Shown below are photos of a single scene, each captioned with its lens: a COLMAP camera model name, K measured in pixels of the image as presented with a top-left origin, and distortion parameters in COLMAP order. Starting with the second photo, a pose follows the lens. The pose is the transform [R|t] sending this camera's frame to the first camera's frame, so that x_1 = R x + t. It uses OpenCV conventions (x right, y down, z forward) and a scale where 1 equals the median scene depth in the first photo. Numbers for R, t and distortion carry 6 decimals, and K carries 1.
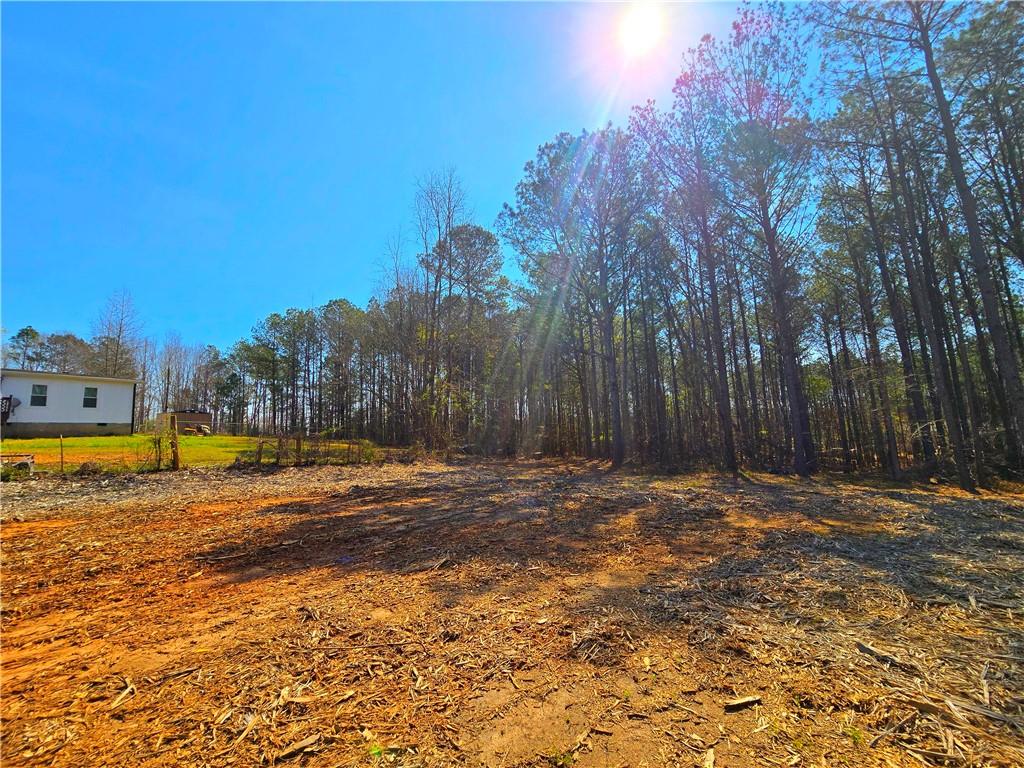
lens RADIAL K [[419.9, 0, 510.9], [0, 419.9, 386.5], [0, 0, 1]] dist [0.000110, -0.000957]
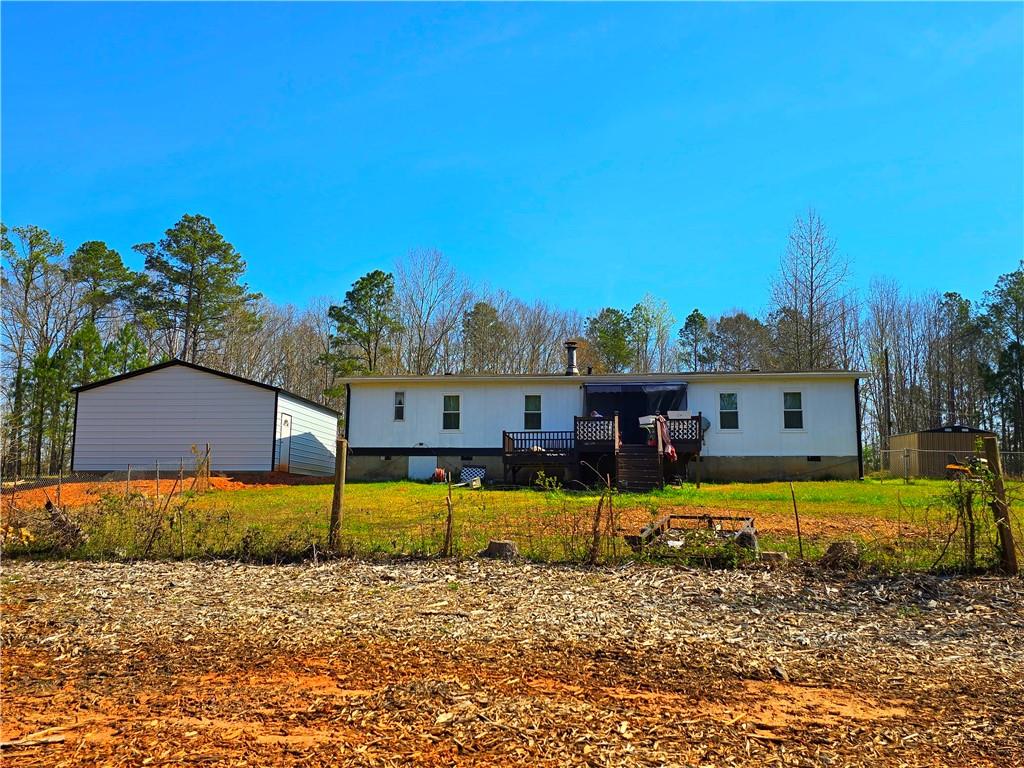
lens RADIAL K [[687.4, 0, 514.0], [0, 687.4, 385.6], [0, 0, 1]] dist [-0.010867, -0.002743]
pose [[0.472715, -0.094377, -0.876147, -0.381280], [0.085464, 0.994471, -0.061012, 0.017686], [0.877061, -0.046037, 0.478167, 0.247214]]
